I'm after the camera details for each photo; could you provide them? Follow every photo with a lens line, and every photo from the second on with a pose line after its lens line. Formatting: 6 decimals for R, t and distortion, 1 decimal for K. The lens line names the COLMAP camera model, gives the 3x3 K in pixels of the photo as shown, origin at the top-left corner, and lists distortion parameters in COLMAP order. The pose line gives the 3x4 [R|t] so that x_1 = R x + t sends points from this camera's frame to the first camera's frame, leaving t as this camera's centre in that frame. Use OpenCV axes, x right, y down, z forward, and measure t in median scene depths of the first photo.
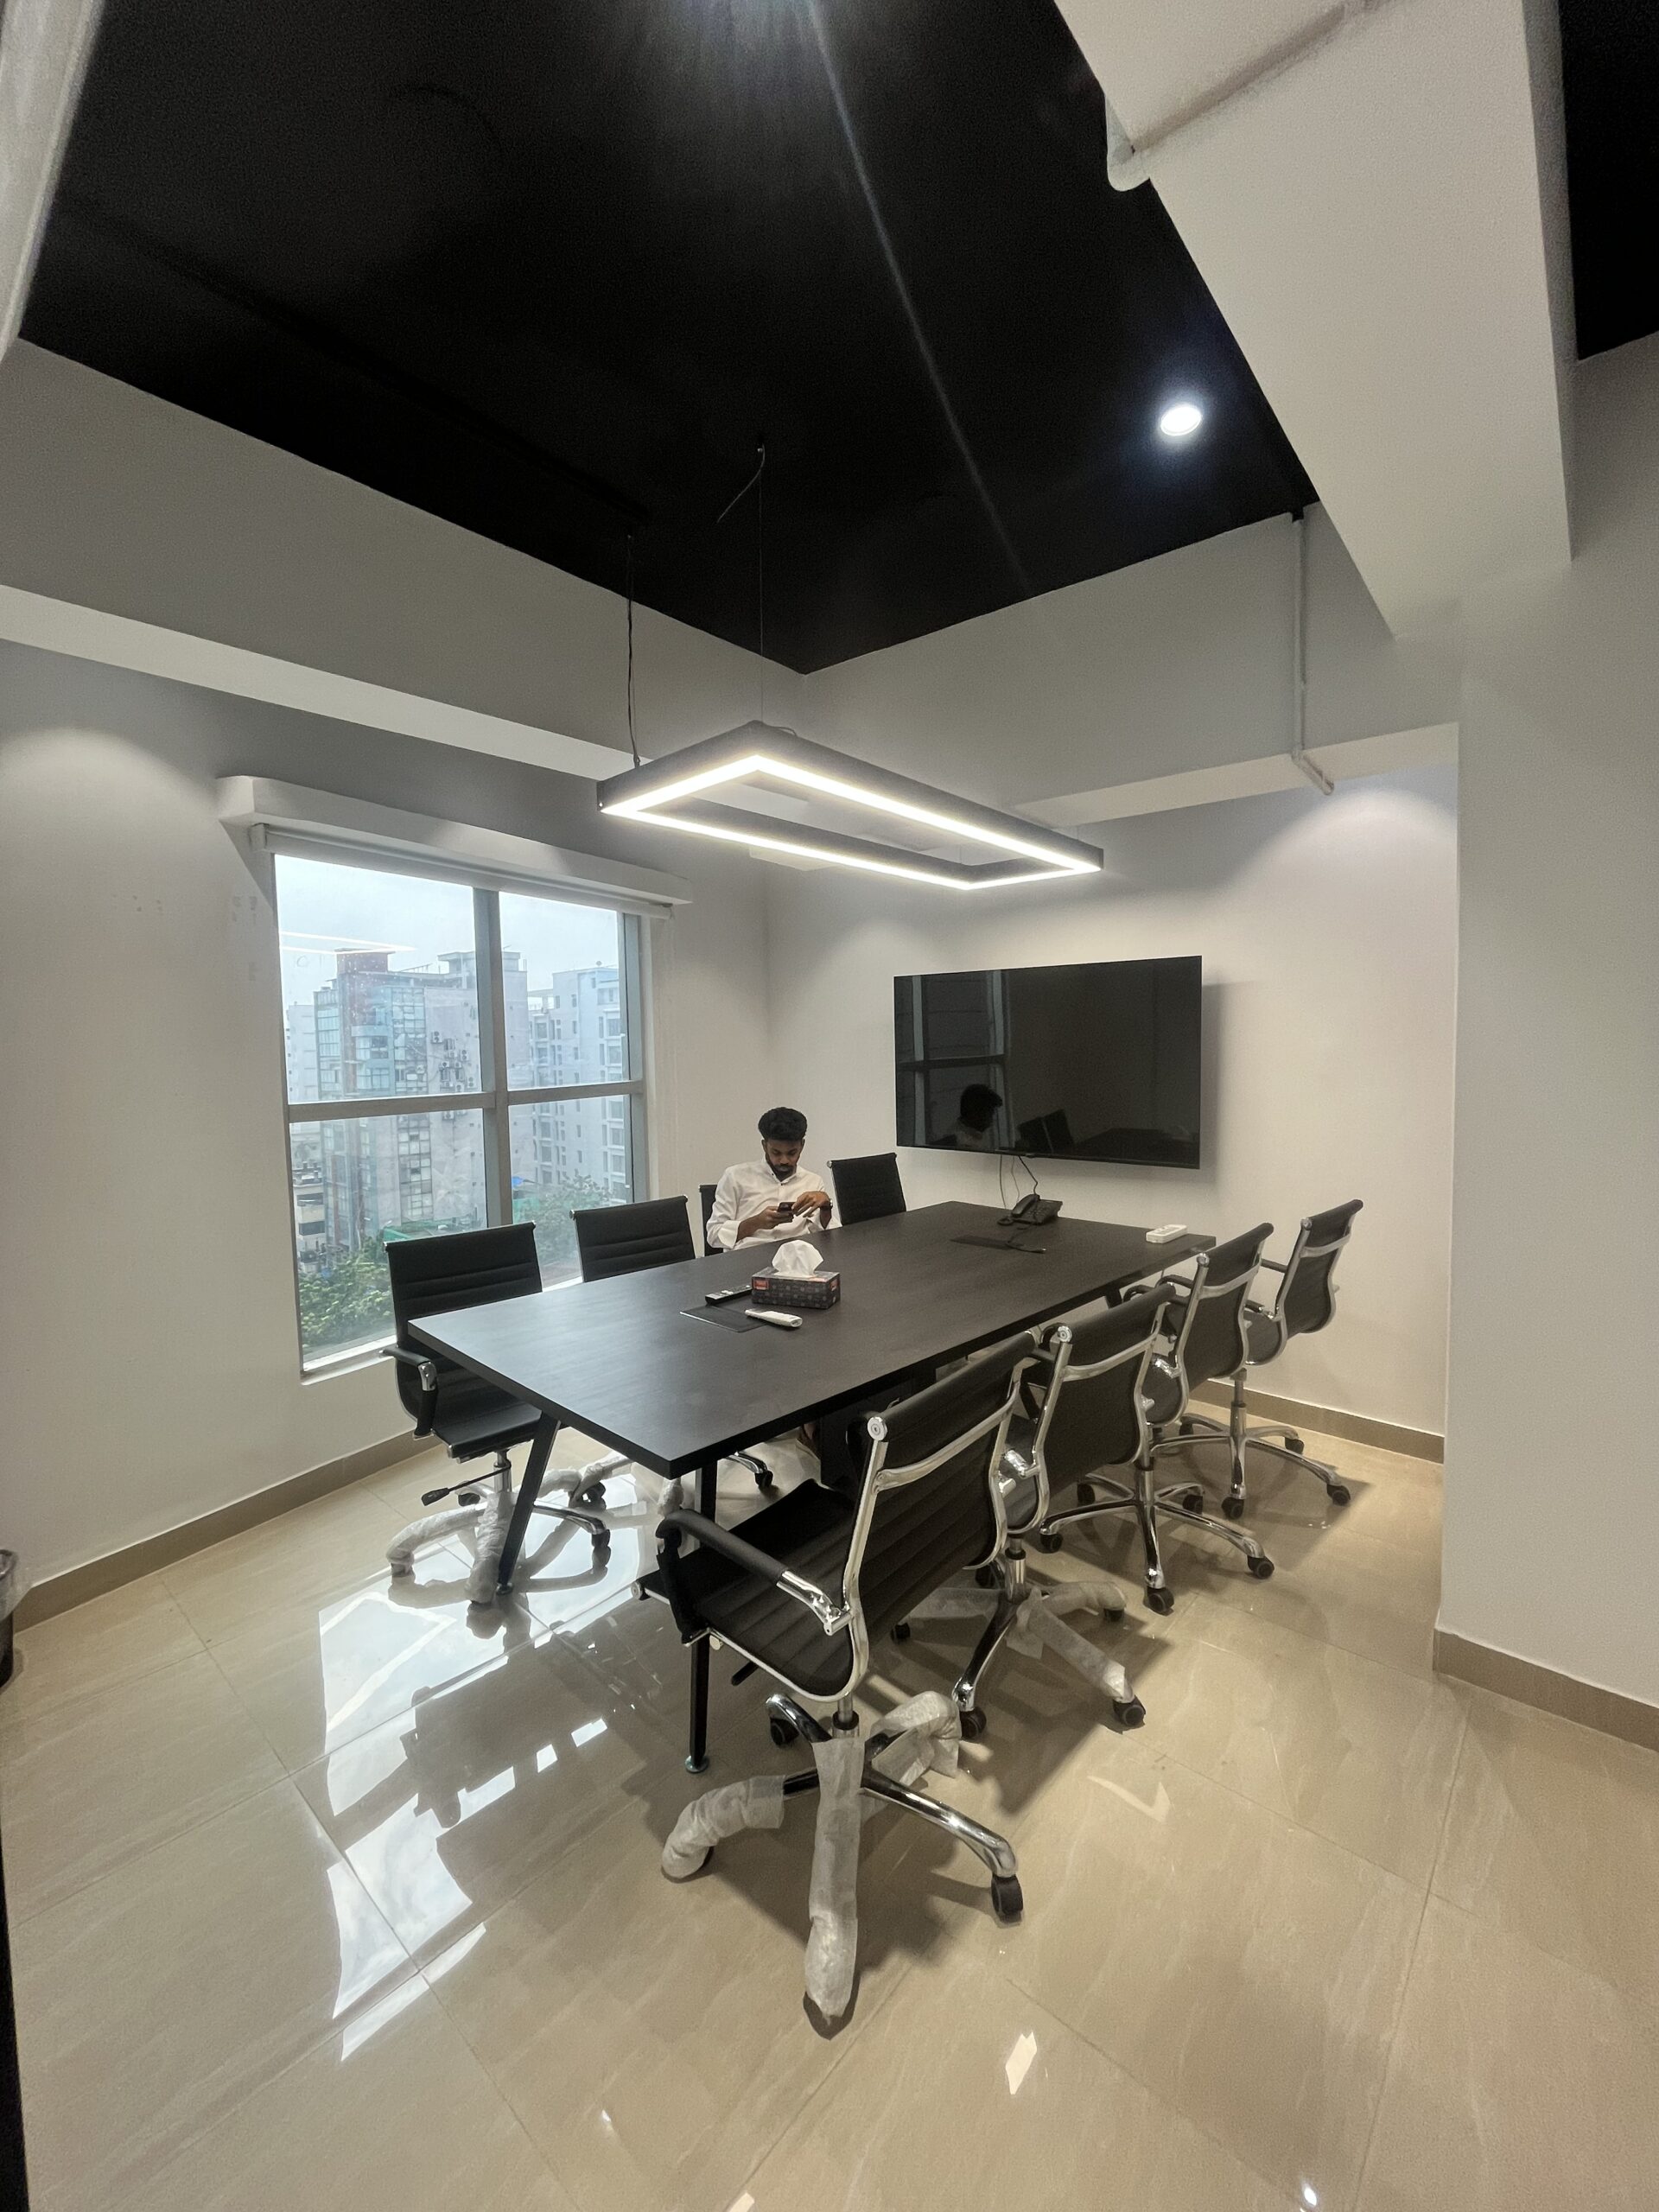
lens RADIAL K [[892.0, 0, 834.9], [0, 892.0, 1100.2], [0, 0, 1]] dist [0.001398, -0.001078]
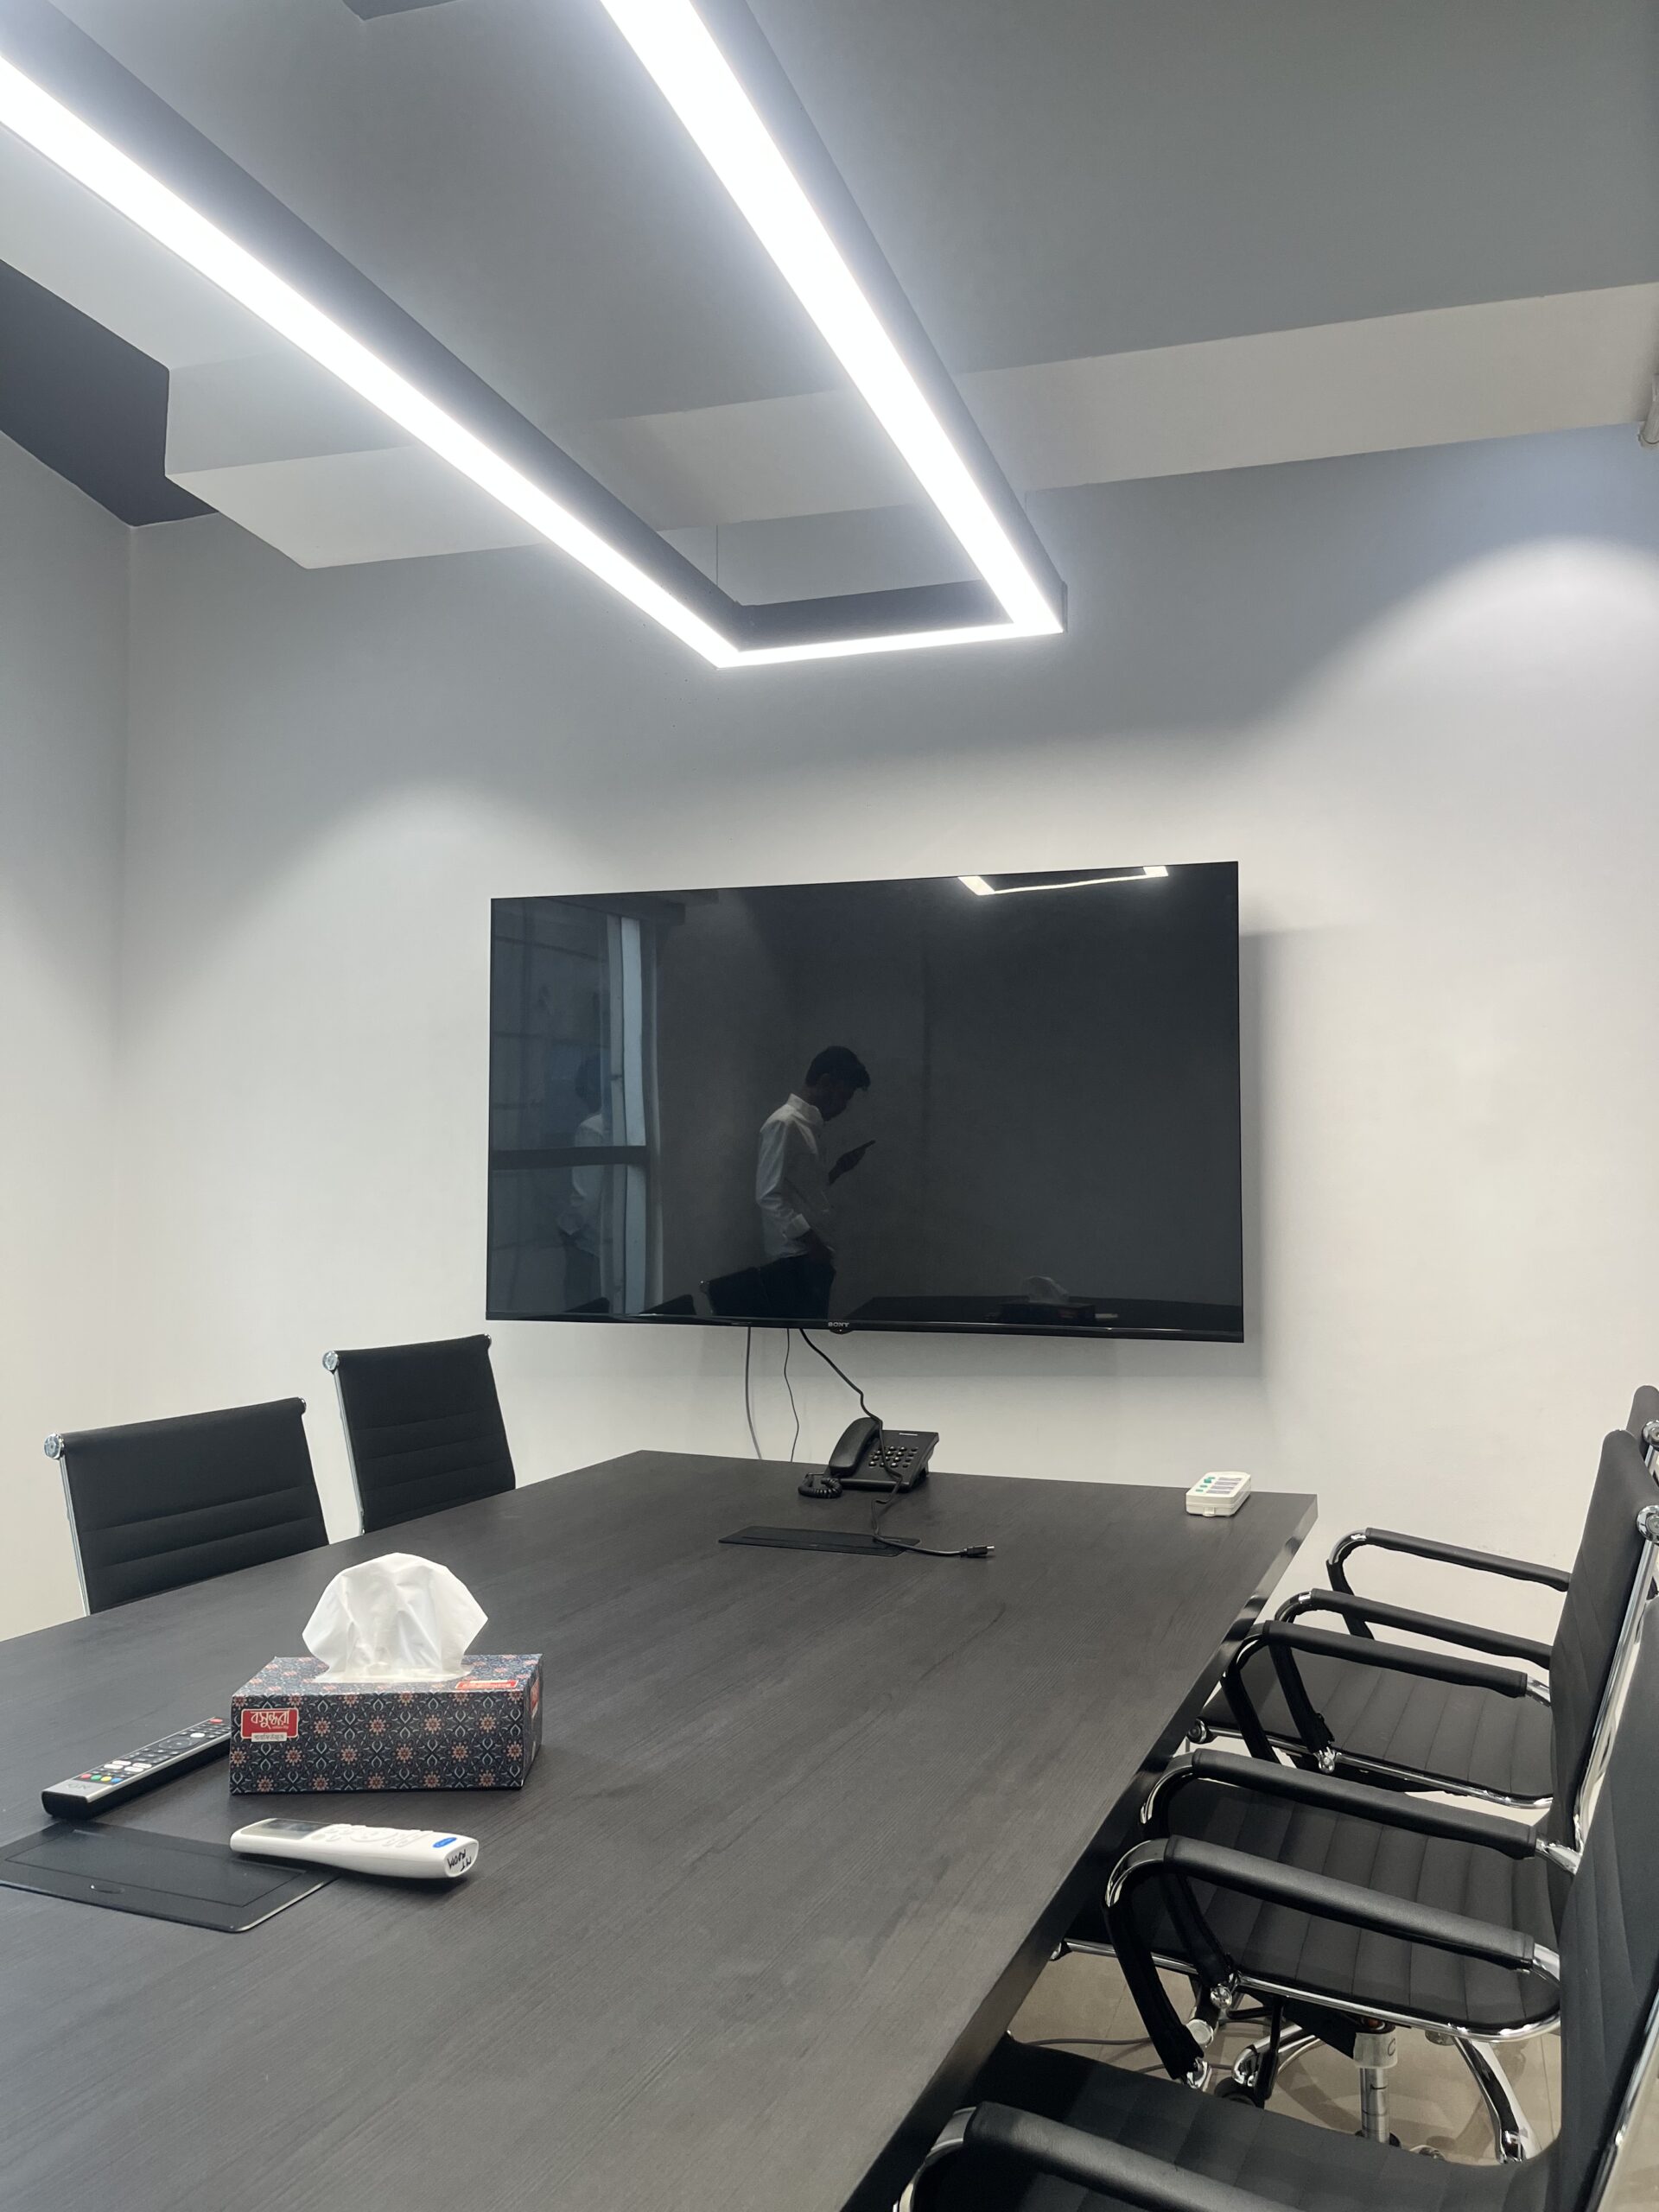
lens RADIAL K [[1663.1, 0, 837.8], [0, 1663.1, 1102.3], [0, 0, 1]] dist [0.064178, -0.083867]
pose [[0.923220, 0.042050, 0.381965, -0.121169], [0.004045, 0.992876, -0.119081, 0.072981], [-0.384252, 0.111483, 0.916473, 0.406151]]
